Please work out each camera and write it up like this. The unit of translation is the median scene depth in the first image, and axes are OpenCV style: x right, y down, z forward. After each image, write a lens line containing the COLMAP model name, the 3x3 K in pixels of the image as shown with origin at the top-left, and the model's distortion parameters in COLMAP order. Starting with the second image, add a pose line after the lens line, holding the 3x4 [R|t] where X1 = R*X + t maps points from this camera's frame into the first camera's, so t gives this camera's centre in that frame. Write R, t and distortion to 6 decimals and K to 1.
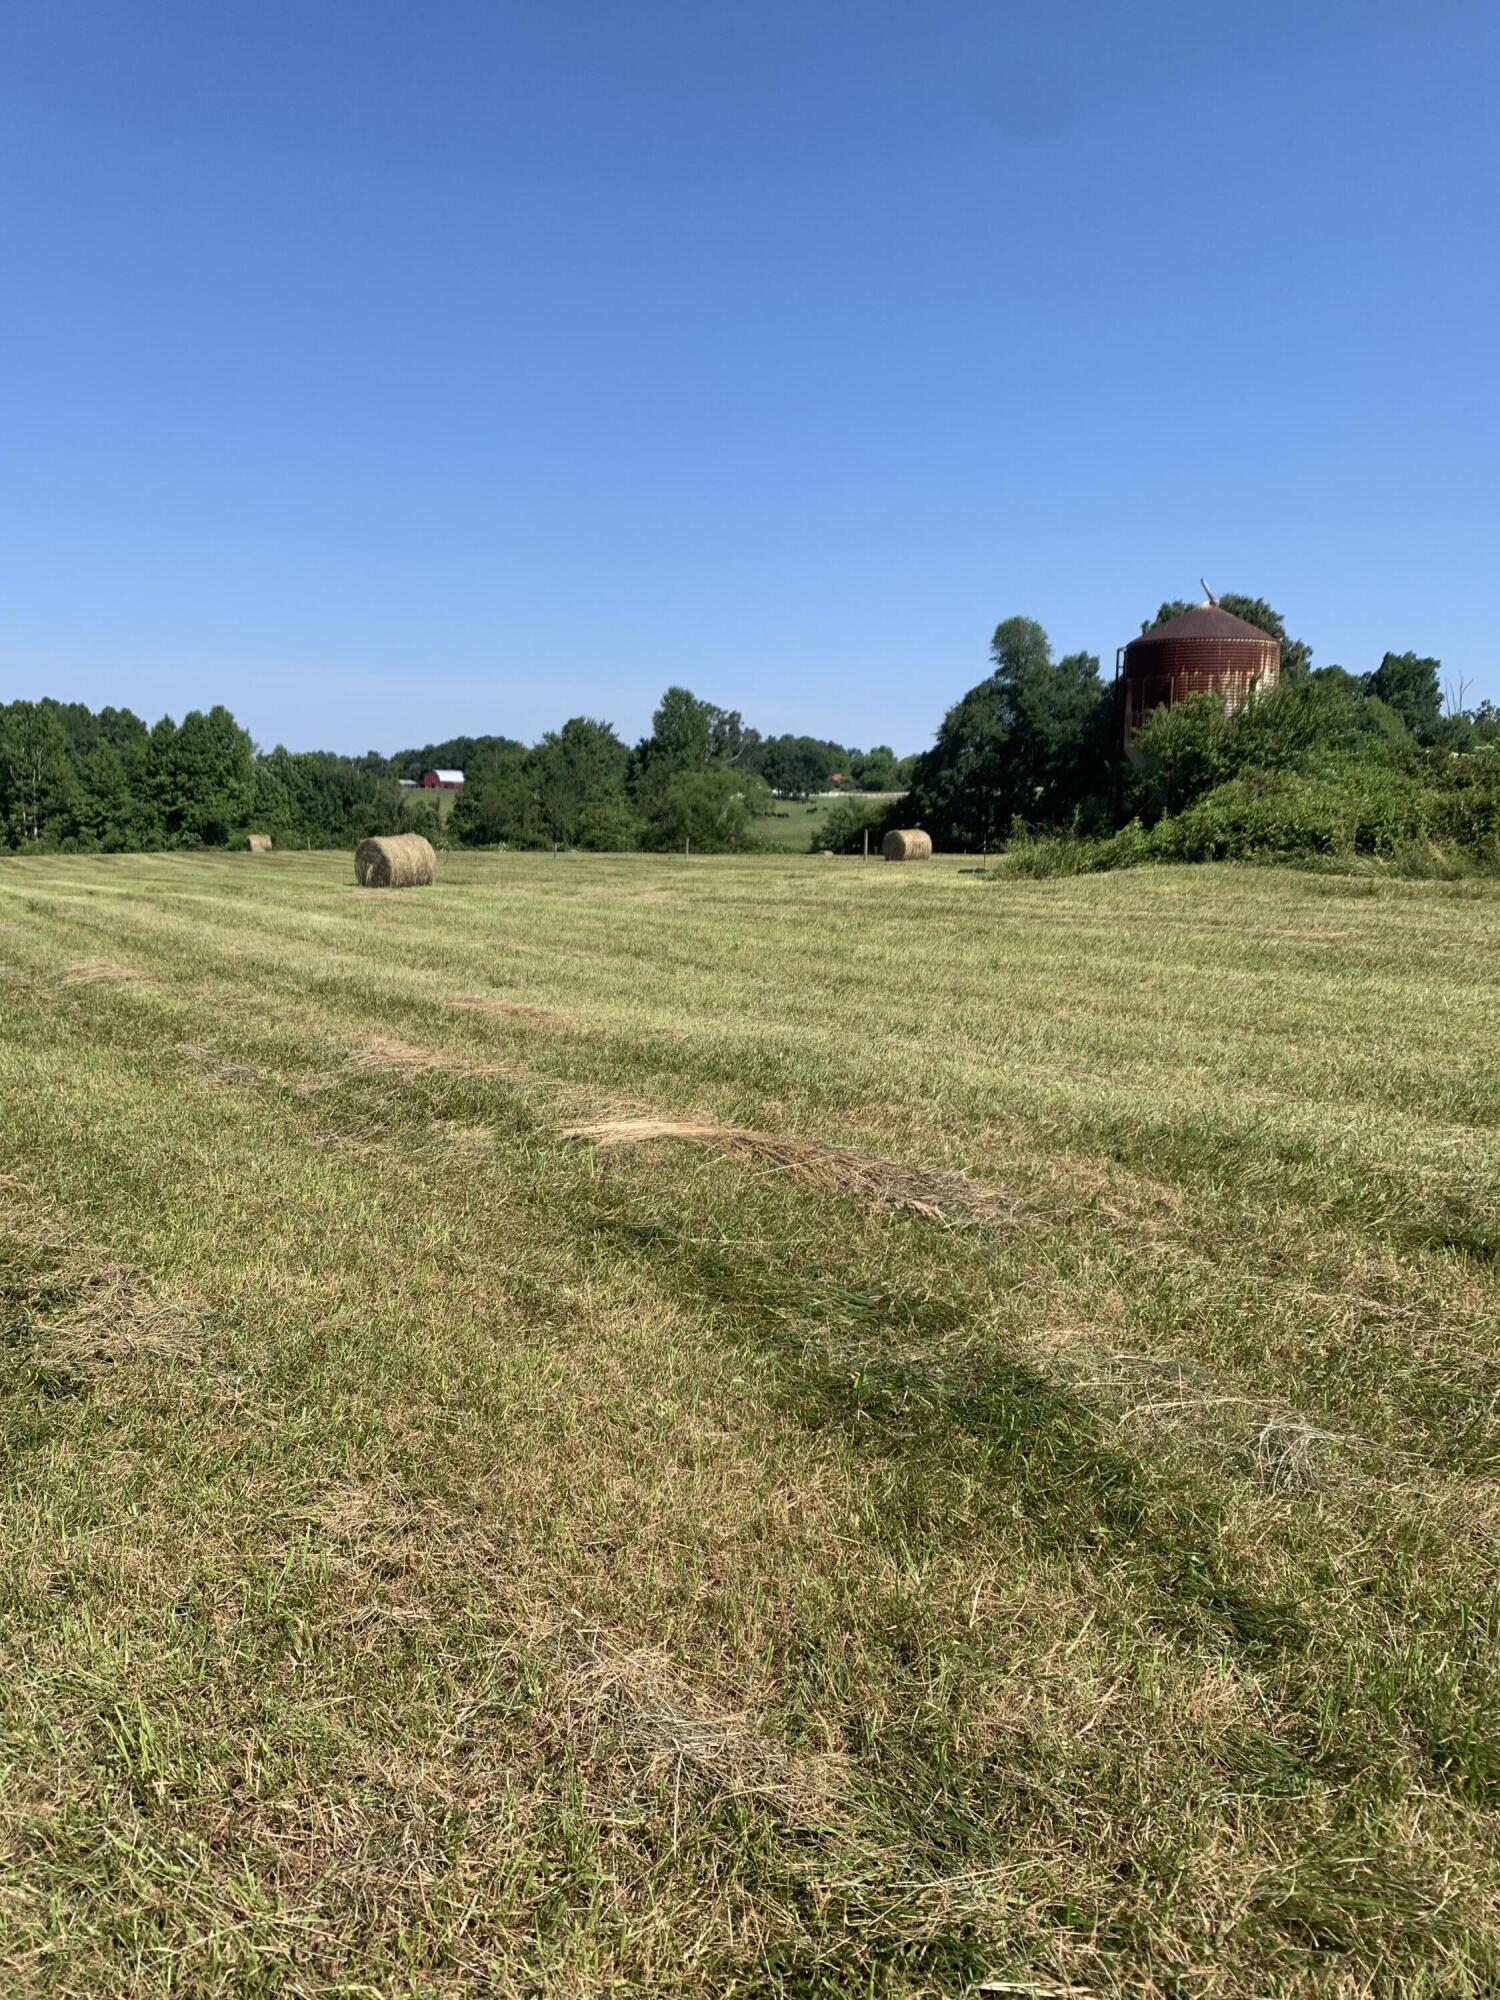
lens RADIAL K [[1509.5, 0, 737.6], [0, 1509.5, 986.7], [0, 0, 1]] dist [0.144905, -0.394881]
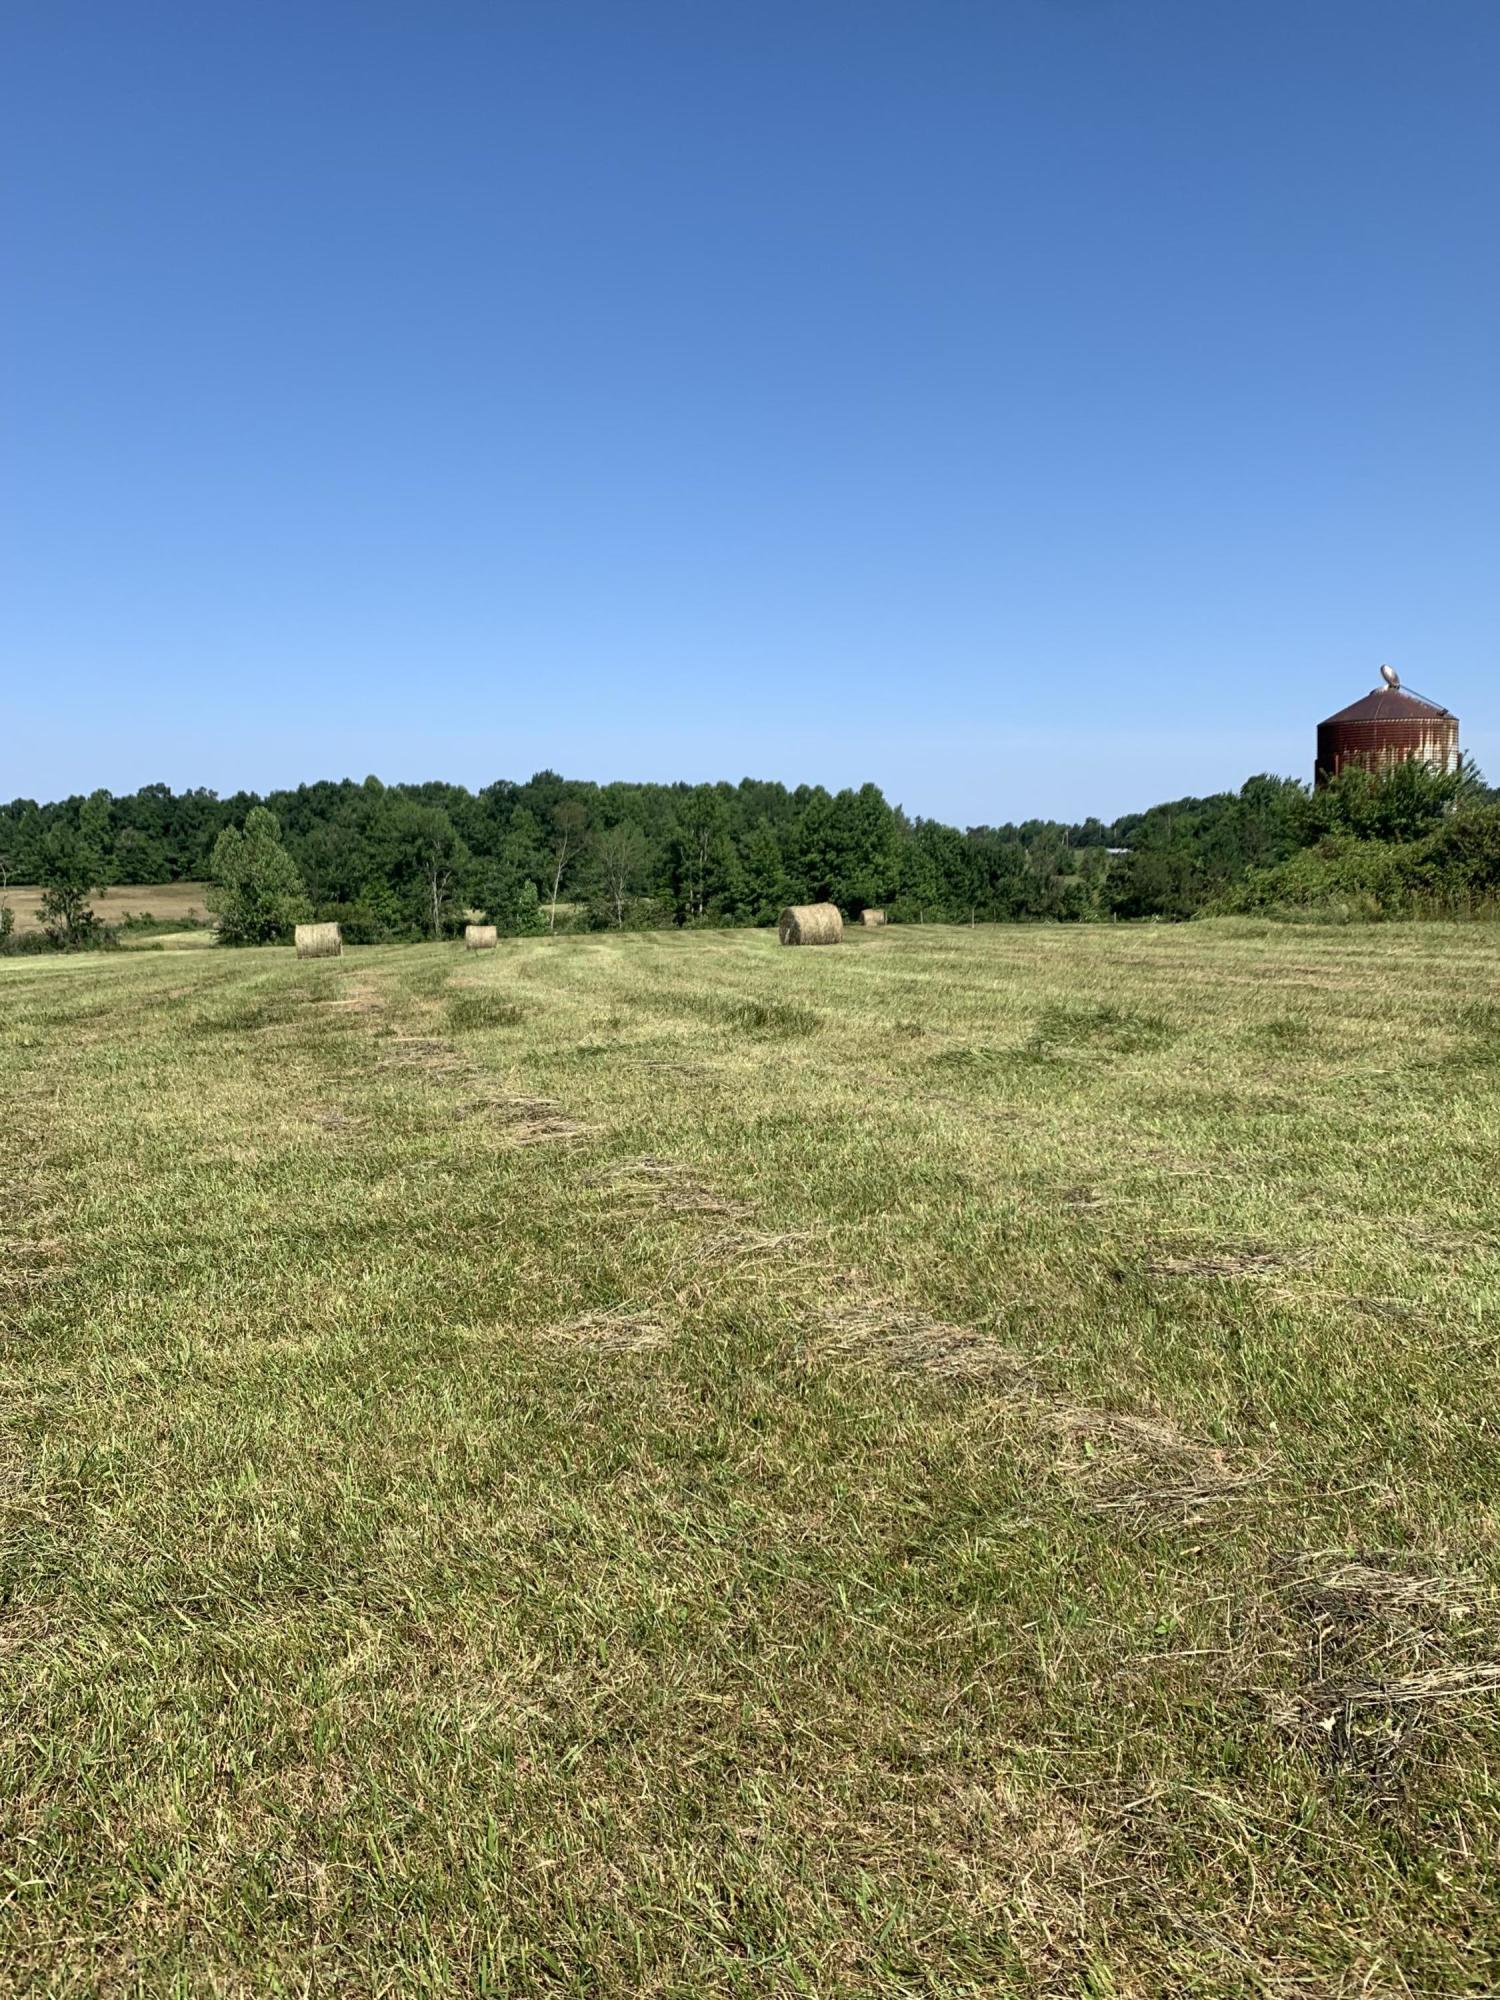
lens RADIAL K [[1833.3, 0, 790.3], [0, 1833.3, 964.0], [0, 0, 1]] dist [0.217894, -0.659140]
pose [[0.901693, 0.004520, -0.432354, 0.669912], [-0.035124, 0.997406, -0.062827, 0.066641], [0.430948, 0.071837, 0.899513, -0.519191]]
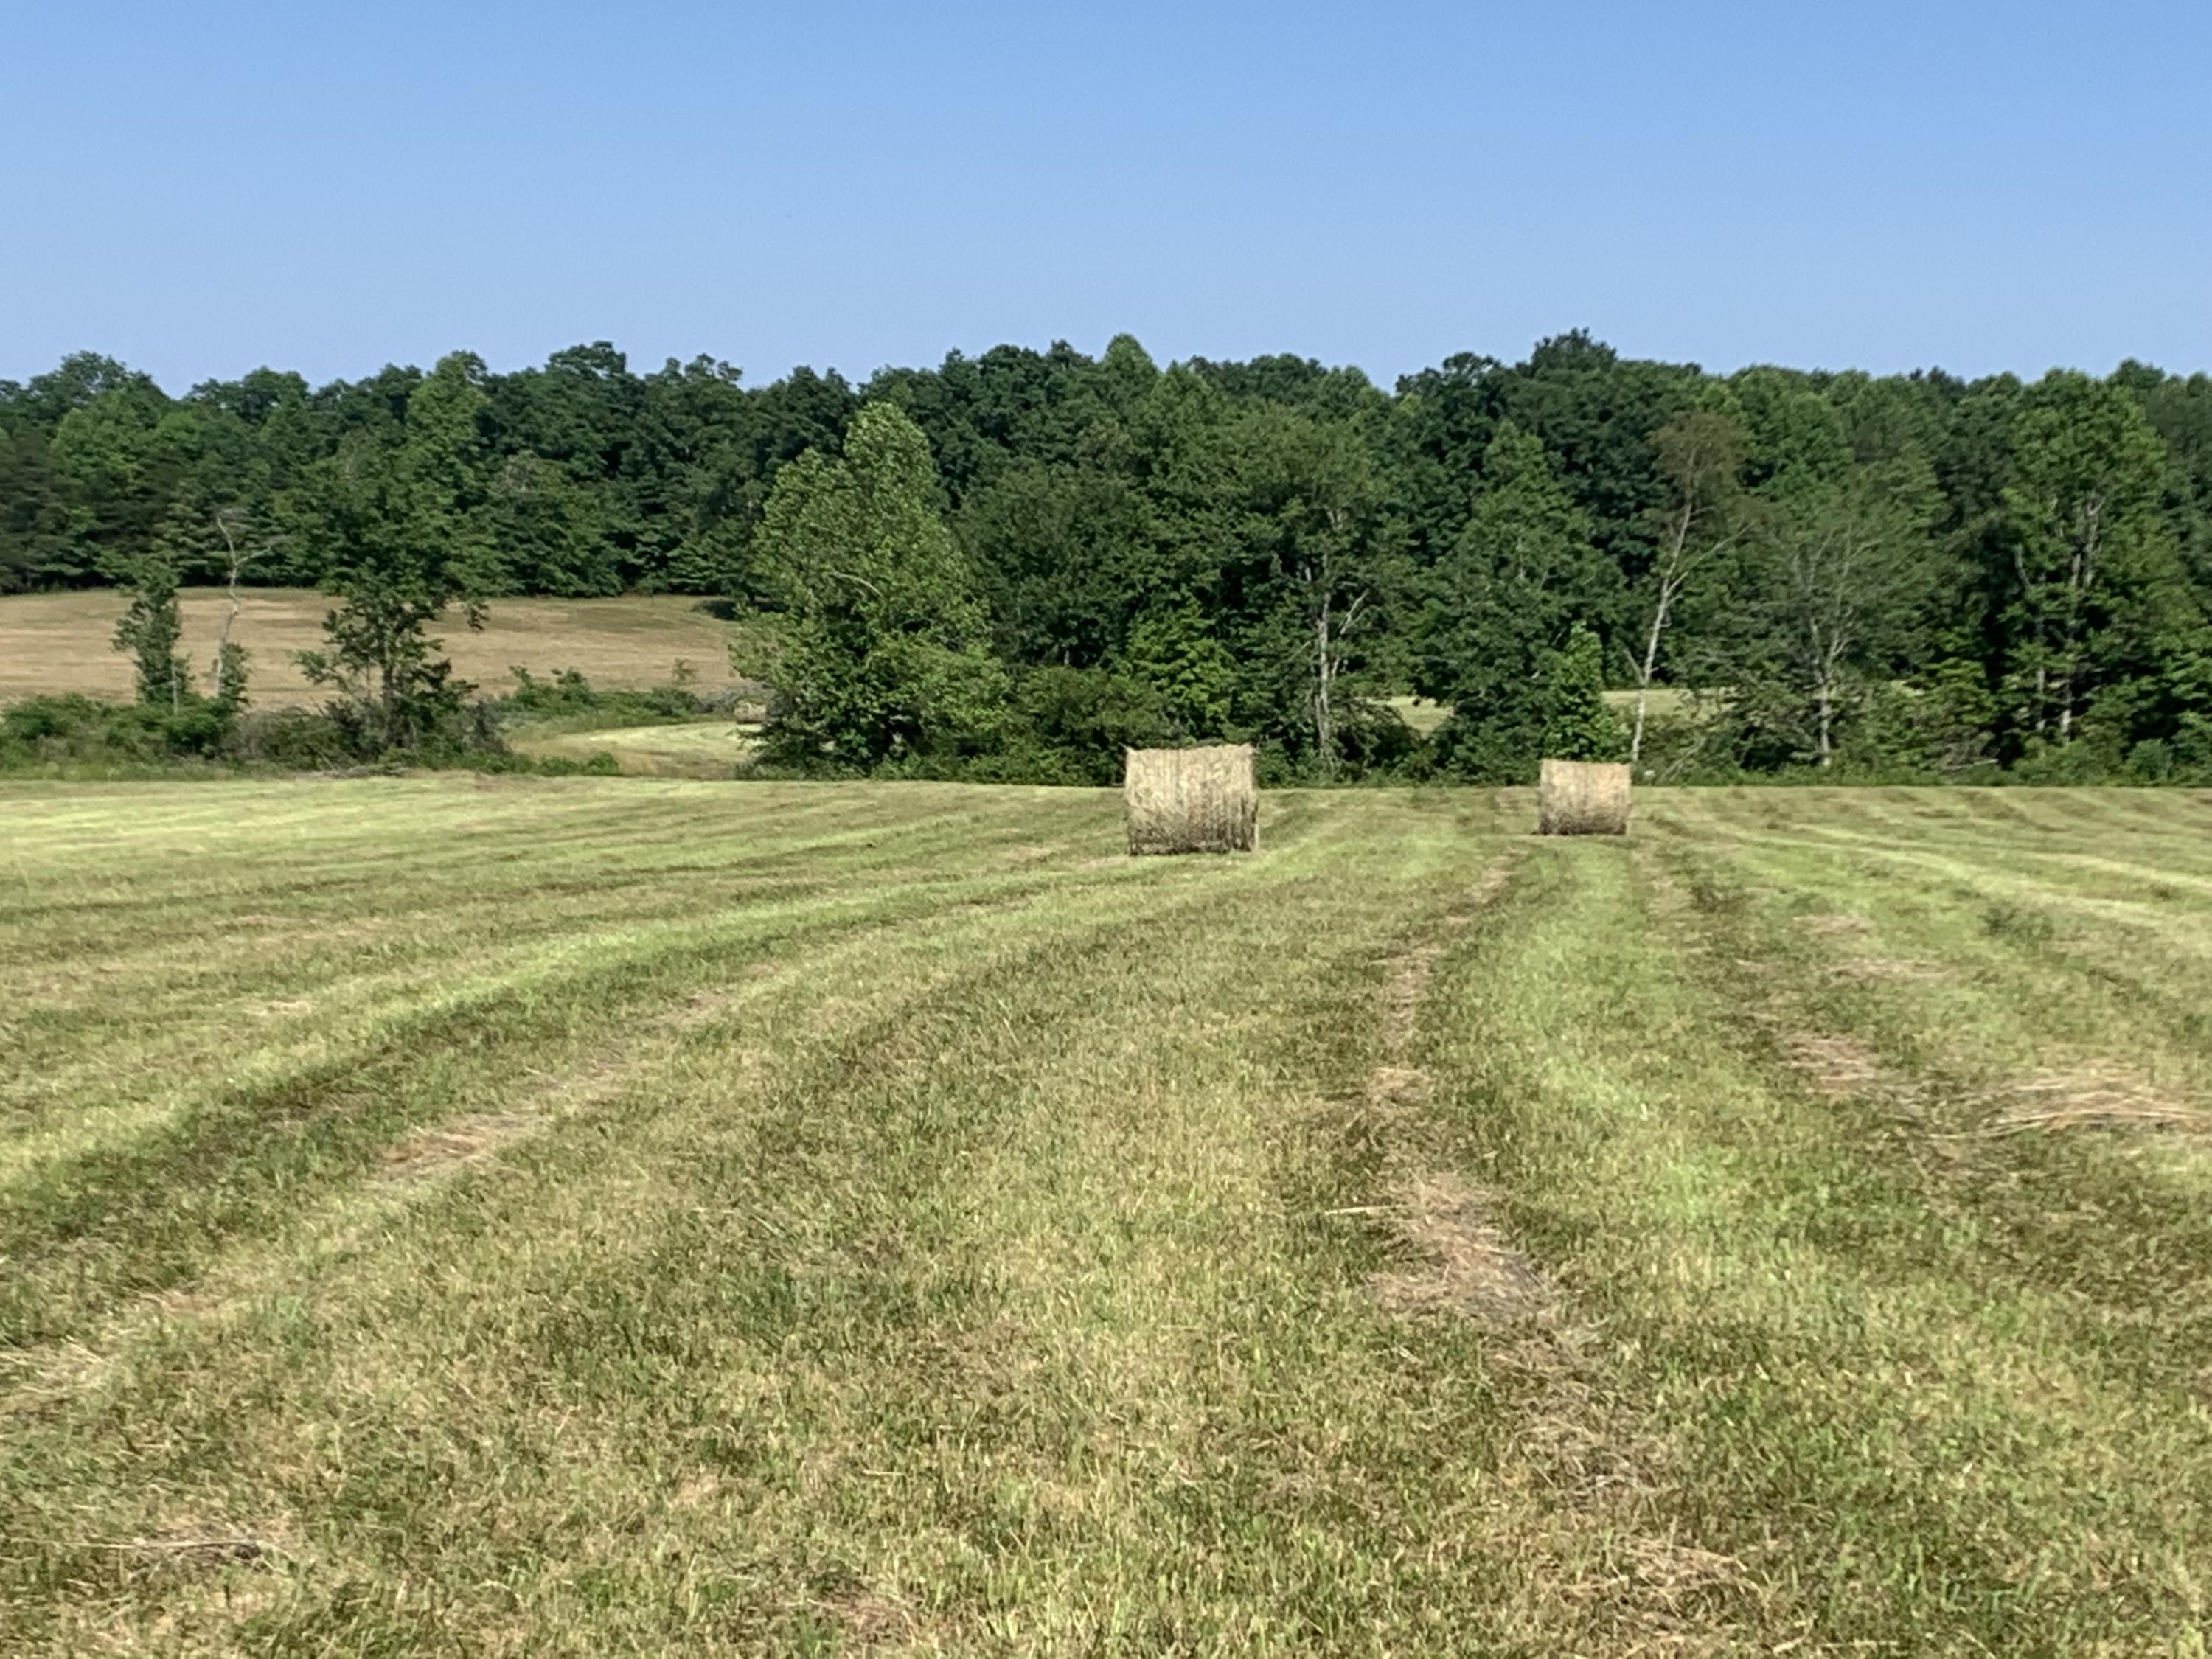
lens RADIAL K [[4439.8, 0, 1135.4], [0, 4439.8, 873.6], [0, 0, 1]] dist [0.231997, -0.542460]
pose [[0.803559, 0.052231, -0.592929, 0.032679], [-0.094134, 0.994758, -0.039946, 0.000610], [0.587735, 0.087914, 0.804263, -0.028334]]
